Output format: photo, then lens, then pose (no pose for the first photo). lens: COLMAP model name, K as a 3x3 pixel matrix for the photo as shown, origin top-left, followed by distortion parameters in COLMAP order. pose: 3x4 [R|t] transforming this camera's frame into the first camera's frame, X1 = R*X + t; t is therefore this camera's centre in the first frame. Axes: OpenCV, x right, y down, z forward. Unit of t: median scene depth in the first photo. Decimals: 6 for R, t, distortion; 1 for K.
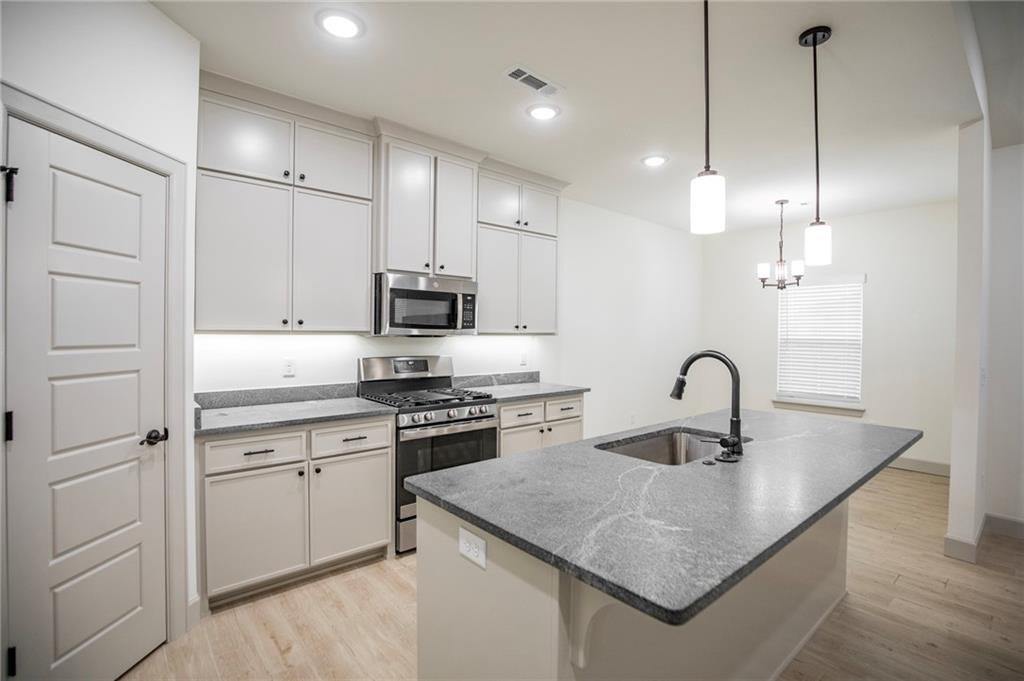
lens RADIAL K [[473.8, 0, 519.7], [0, 473.8, 339.1], [0, 0, 1]] dist [-0.028812, 0.000617]
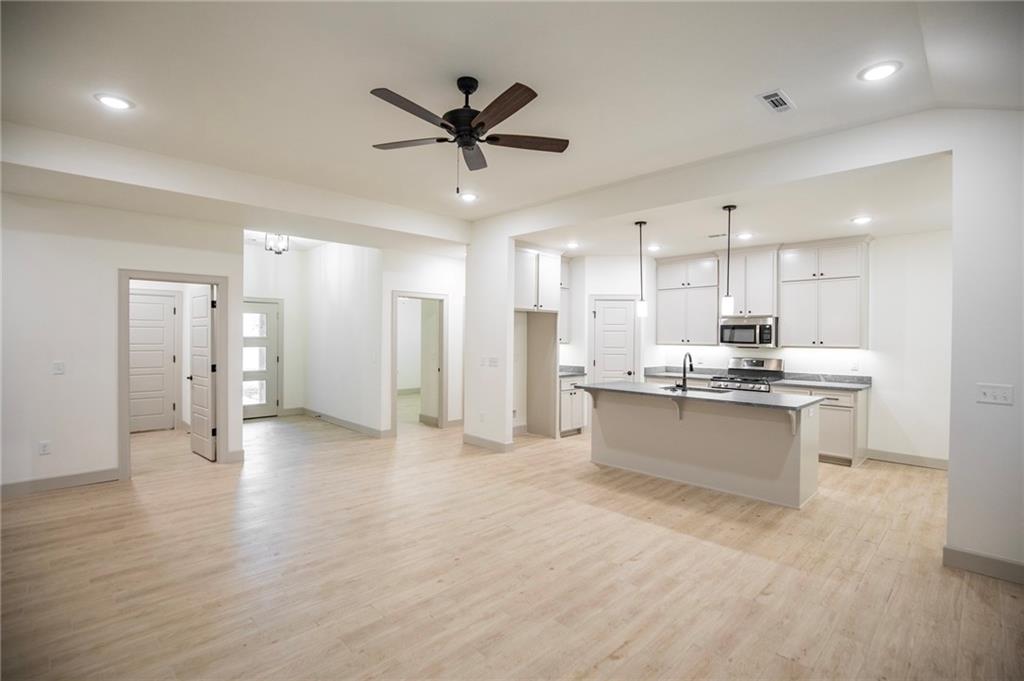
lens RADIAL K [[473.8, 0, 519.7], [0, 473.8, 339.1], [0, 0, 1]] dist [-0.028812, 0.000617]
pose [[0.062210, -0.005492, -0.998048, 1.735500], [-0.021545, 0.999744, -0.006845, -0.007130], [0.997830, 0.021929, 0.062076, -0.061933]]
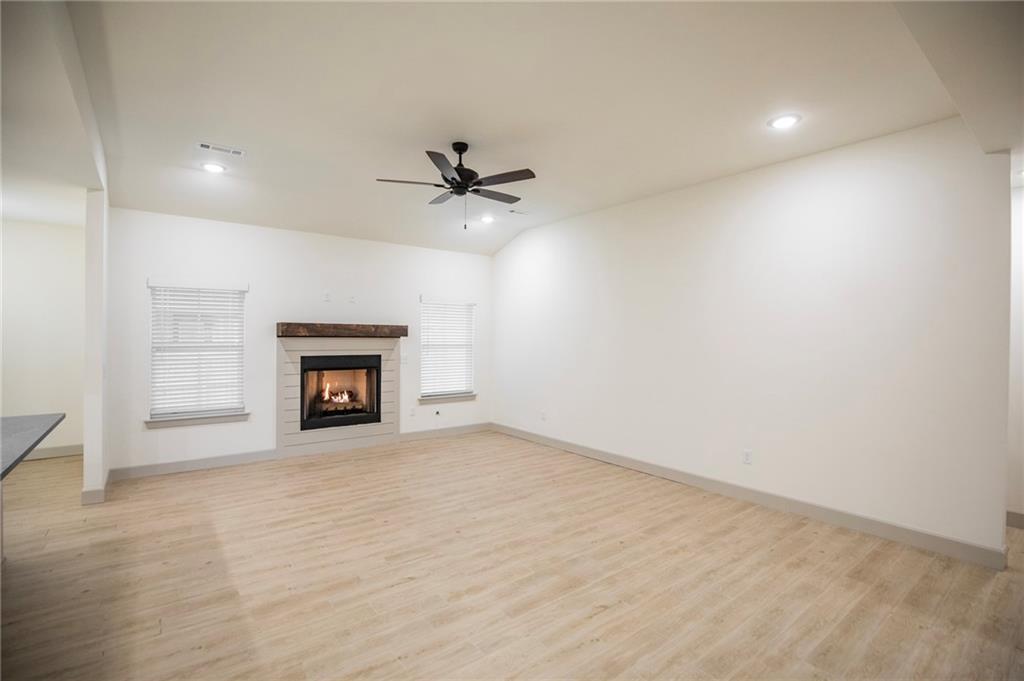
lens RADIAL K [[478.6, 0, 519.7], [0, 478.6, 336.5], [0, 0, 1]] dist [-0.026293, 0.000574]
pose [[0.055017, -0.014974, 0.998373, -0.331838], [0.006388, 0.999872, 0.014644, -0.034251], [-0.998465, 0.005572, 0.055106, -0.328178]]
